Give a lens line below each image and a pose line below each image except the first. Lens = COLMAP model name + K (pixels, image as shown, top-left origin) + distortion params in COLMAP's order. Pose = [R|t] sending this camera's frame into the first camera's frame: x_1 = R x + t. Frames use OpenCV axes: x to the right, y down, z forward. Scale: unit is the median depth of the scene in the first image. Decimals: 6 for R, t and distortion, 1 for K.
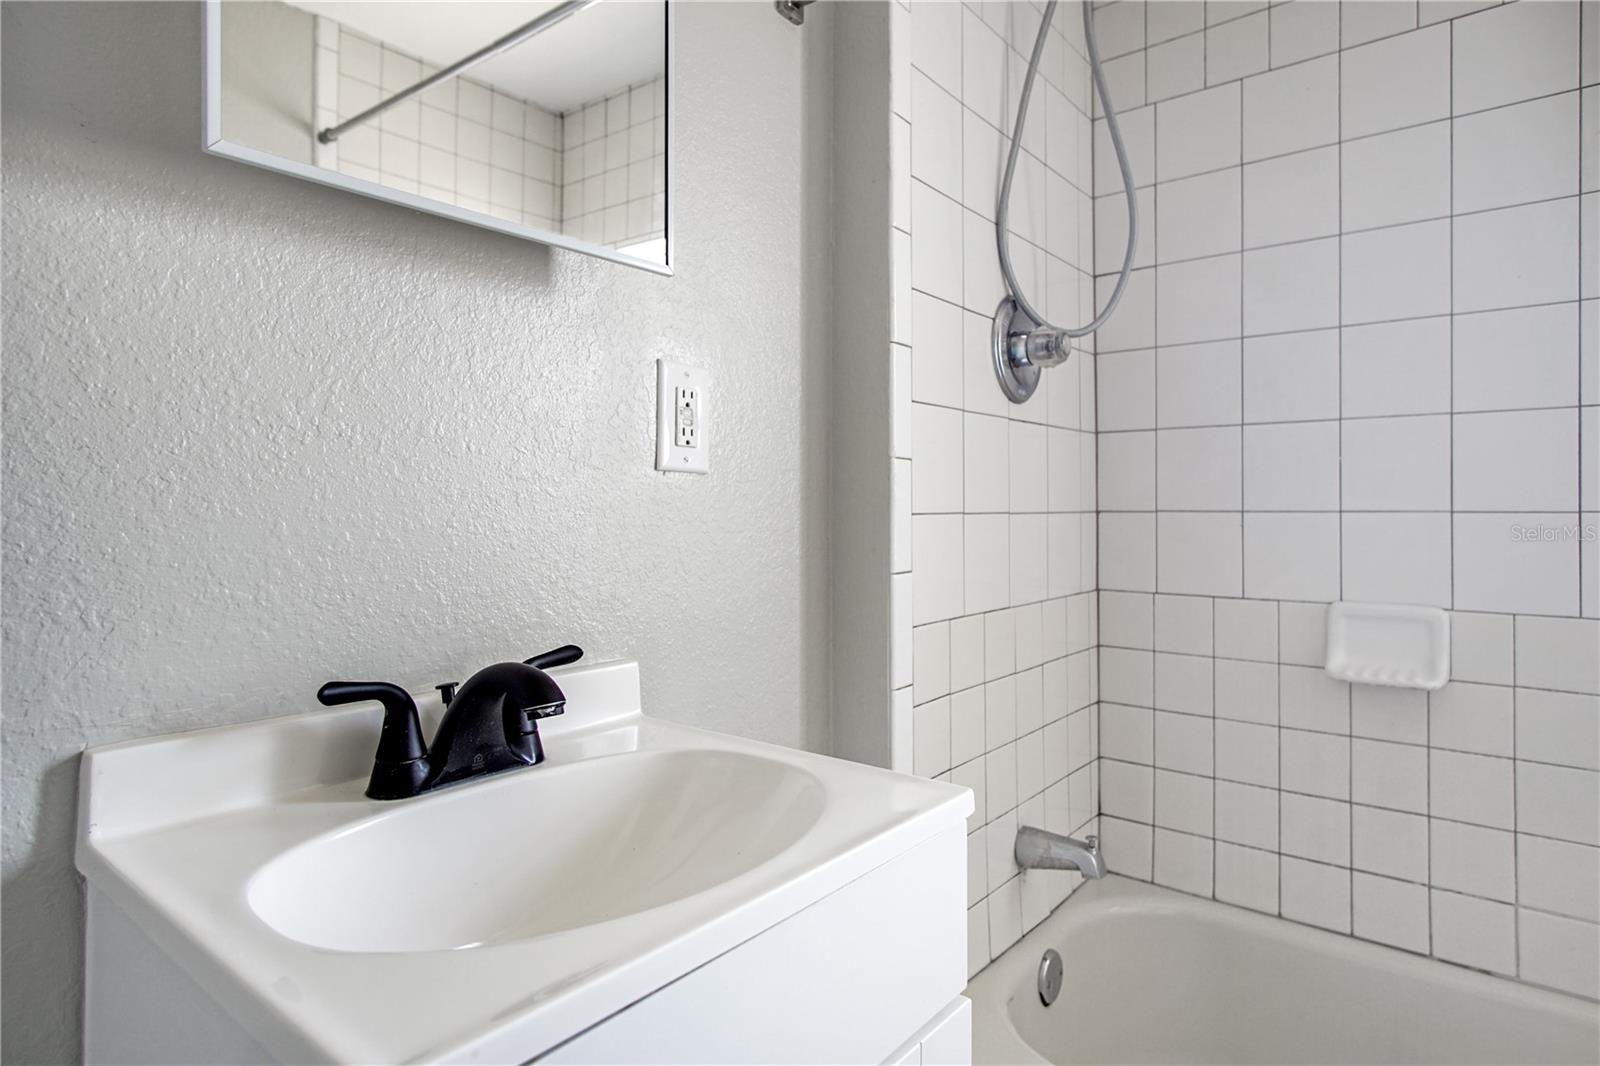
lens RADIAL K [[893.7, 0, 823.7], [0, 893.7, 501.4], [0, 0, 1]] dist [-0.009055, 0.008261]
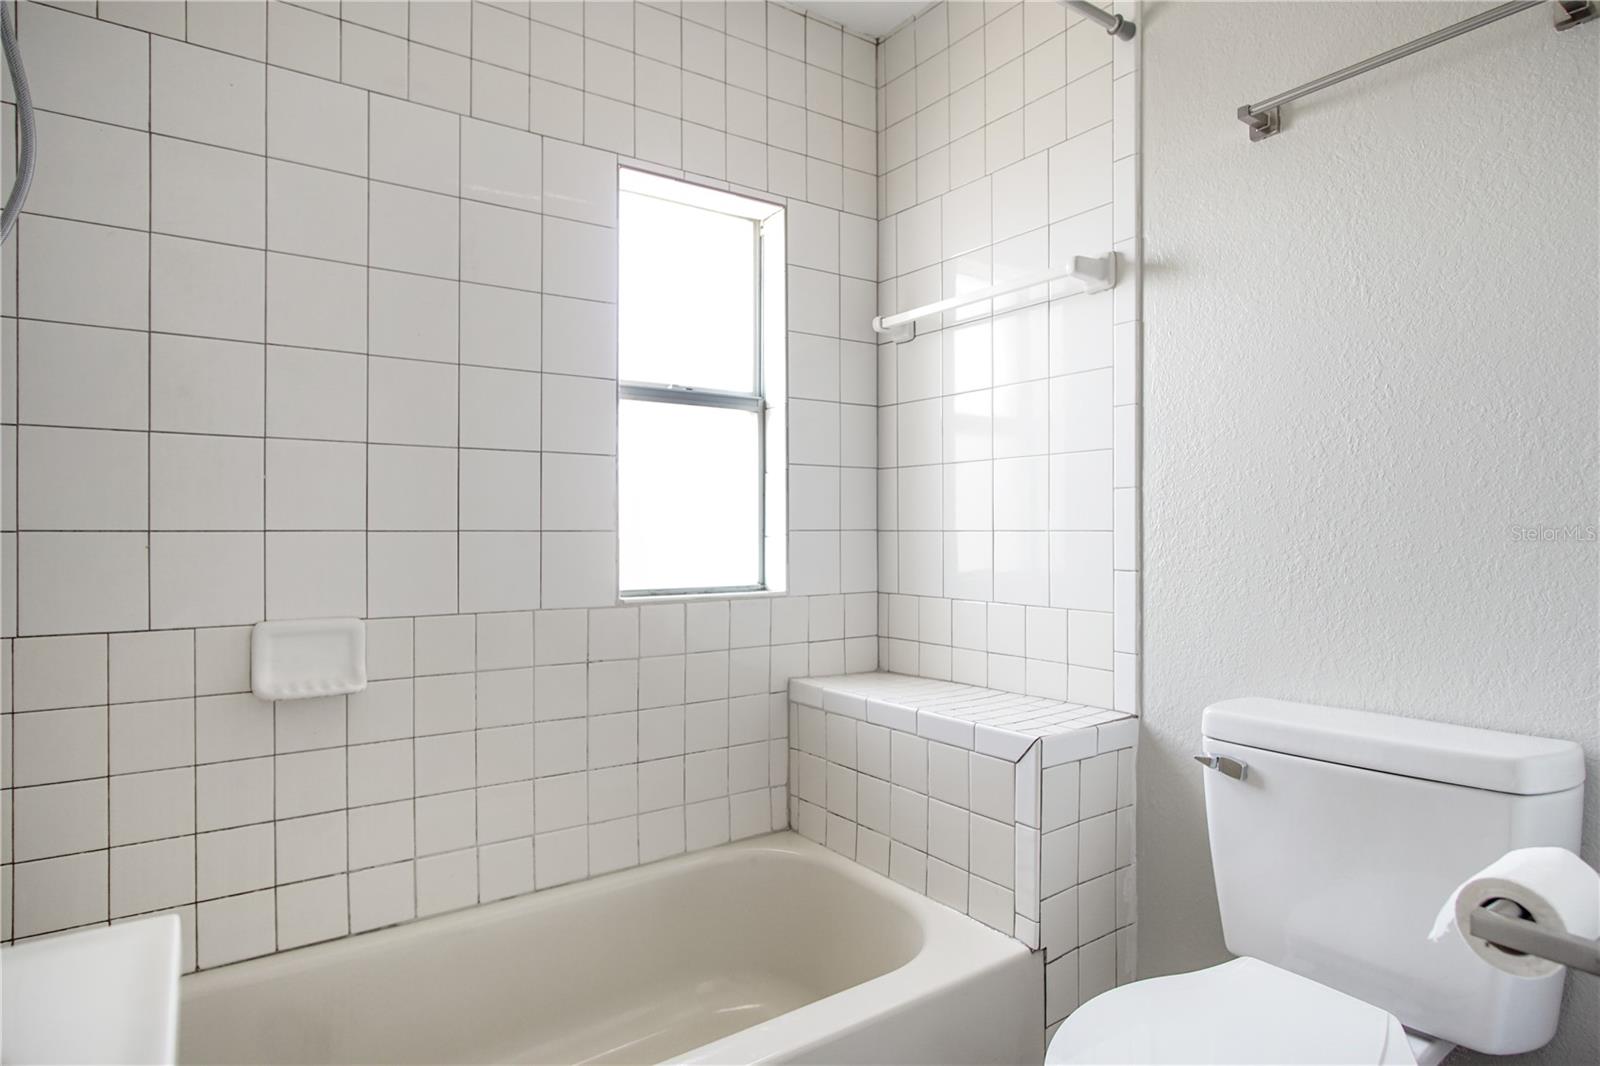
lens RADIAL K [[893.7, 0, 787.7], [0, 893.7, 529.4], [0, 0, 1]] dist [-0.009055, 0.008261]
pose [[0.277839, -0.000503, 0.960628, -0.223761], [-0.009646, 0.999948, 0.003314, 0.000975], [-0.960579, -0.010187, 0.277819, 0.179099]]
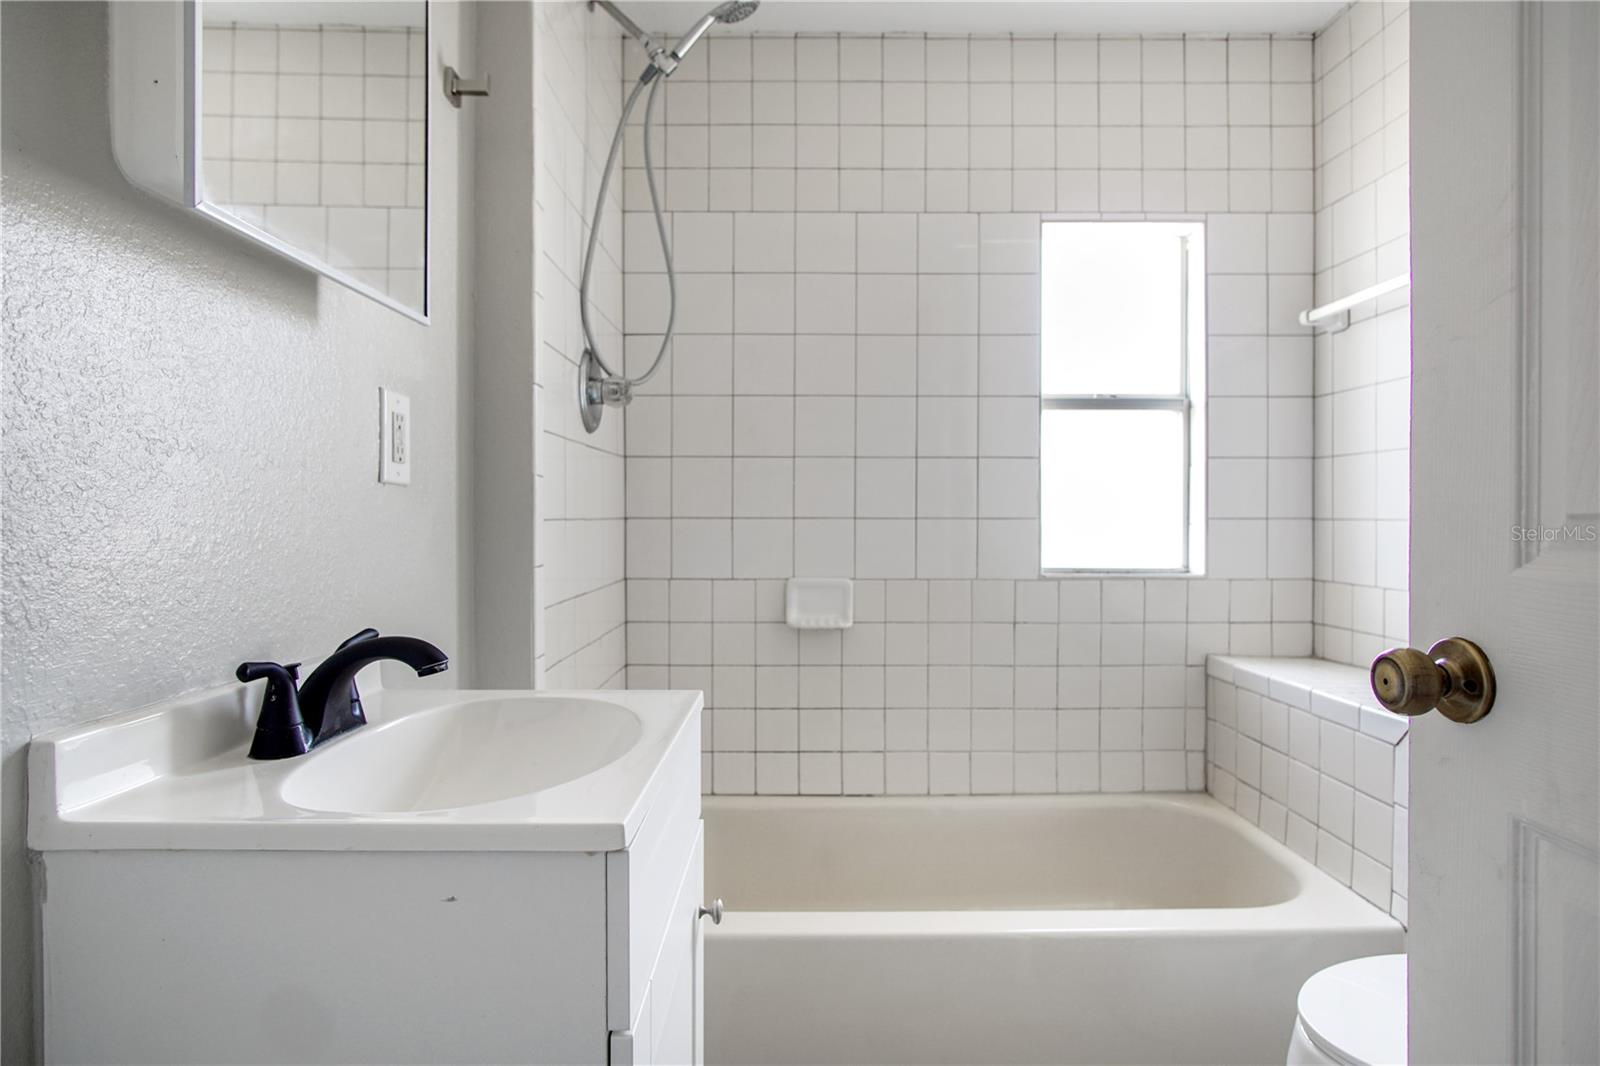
lens RADIAL K [[893.7, 0, 781.9], [0, 893.7, 521.9], [0, 0, 1]] dist [-0.009055, 0.008261]
pose [[0.789448, -0.002234, 0.613814, -0.390771], [-0.007075, 0.999894, 0.012739, -0.001626], [-0.613777, -0.014399, 0.789348, -0.196712]]
